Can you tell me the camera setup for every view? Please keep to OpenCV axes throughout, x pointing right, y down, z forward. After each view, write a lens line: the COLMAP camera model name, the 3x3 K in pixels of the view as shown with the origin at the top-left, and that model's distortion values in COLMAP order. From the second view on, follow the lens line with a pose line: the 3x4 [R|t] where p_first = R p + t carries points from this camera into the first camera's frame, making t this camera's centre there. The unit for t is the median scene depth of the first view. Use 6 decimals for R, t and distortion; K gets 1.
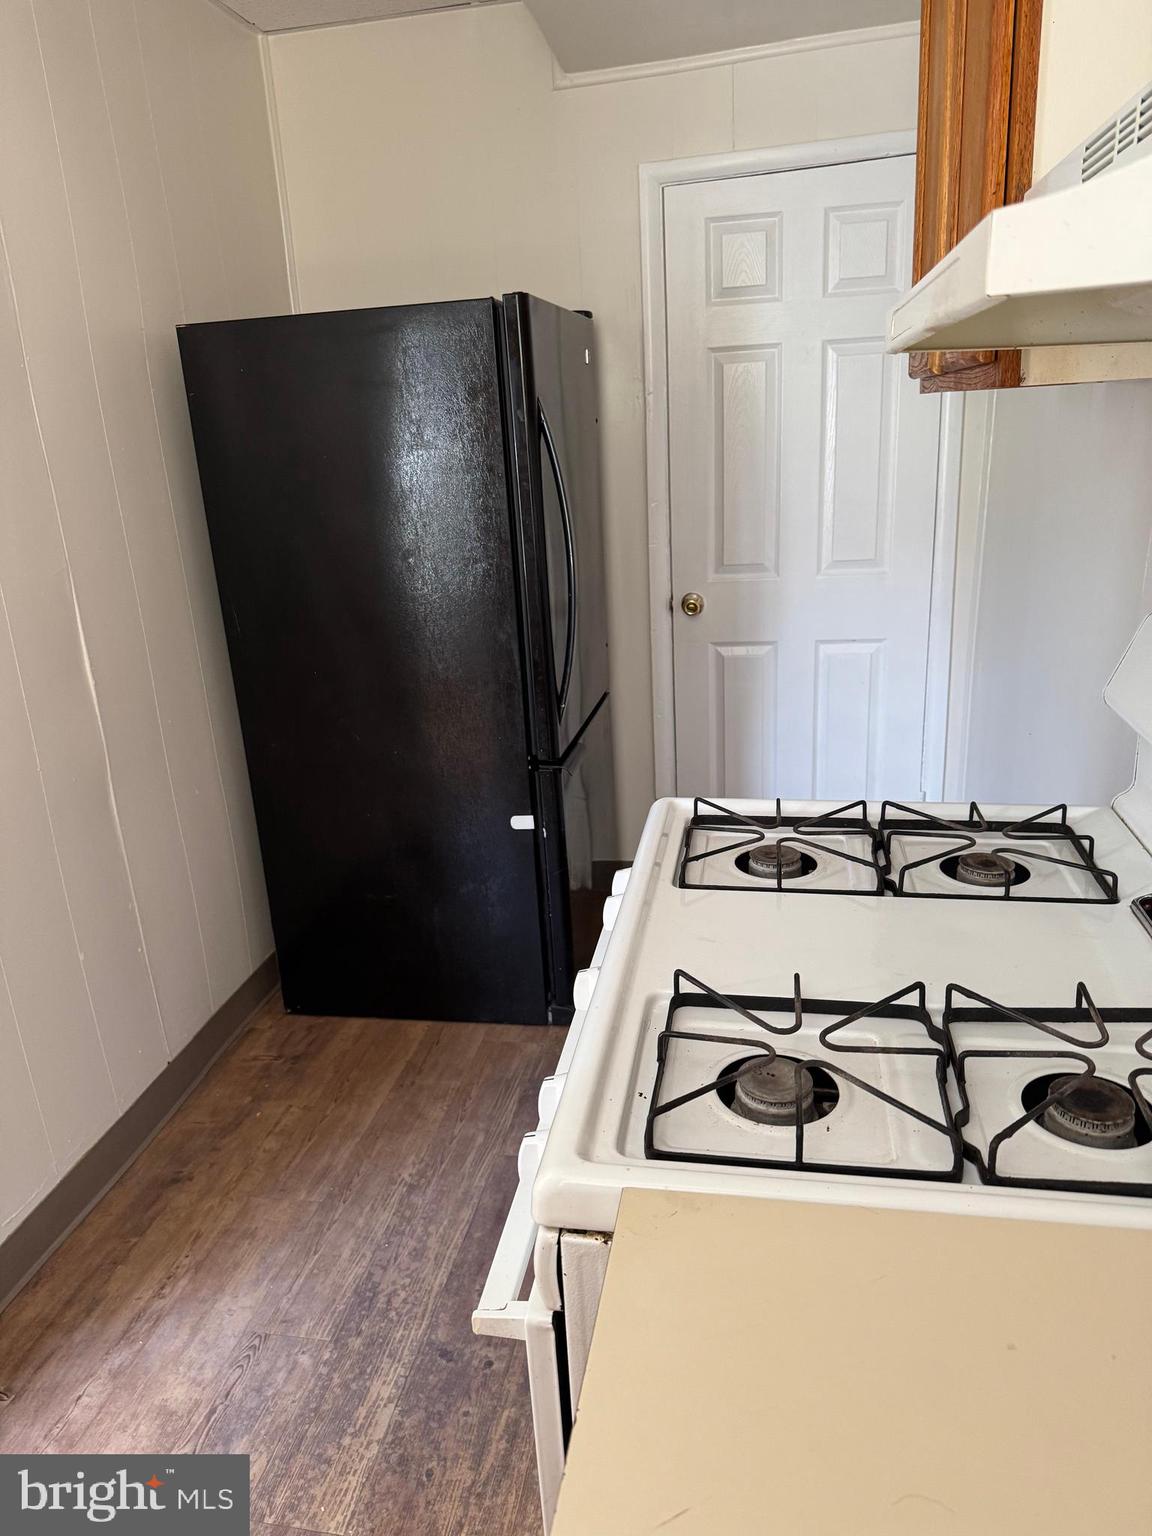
lens RADIAL K [[1067.1, 0, 575.7], [0, 1067.1, 766.6], [0, 0, 1]] dist [0.000312, -0.000156]
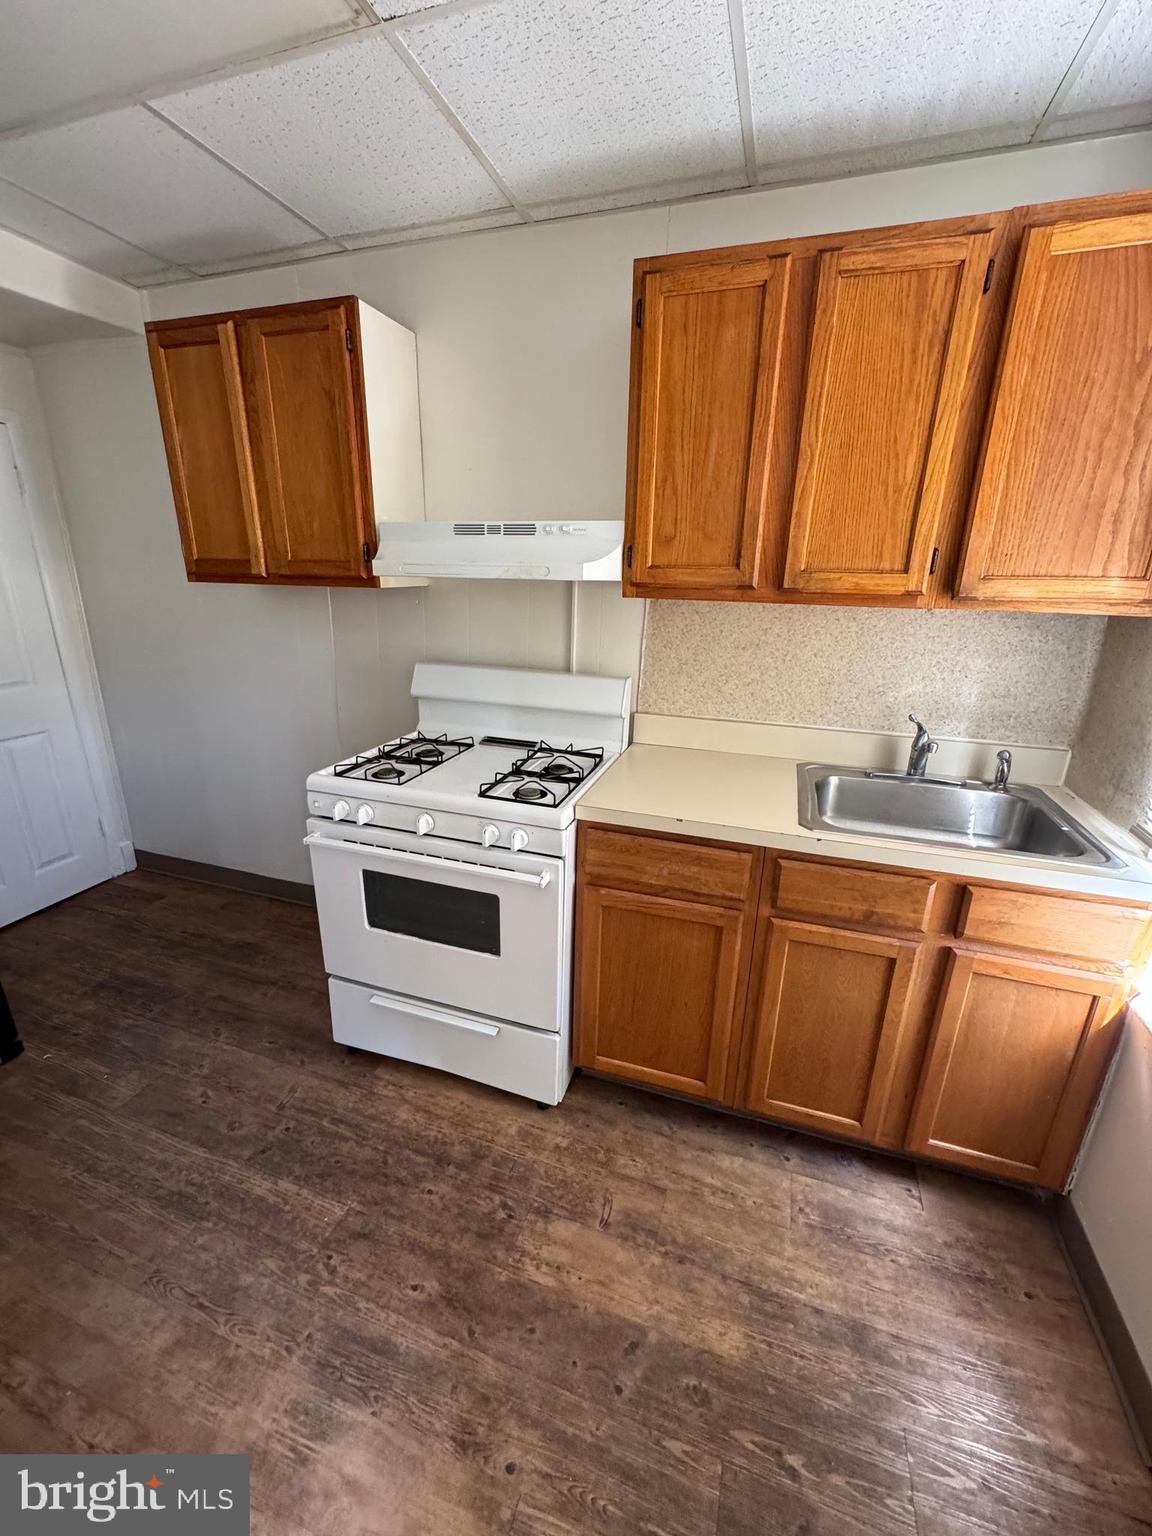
lens RADIAL K [[613.7, 0, 575.8], [0, 613.7, 770.2], [0, 0, 1]] dist [0.000982, 0.000037]
pose [[0.140931, -0.251653, 0.957501, -0.815076], [0.280857, 0.937583, 0.205080, -0.052705], [-0.949346, 0.240019, 0.202813, 0.221971]]
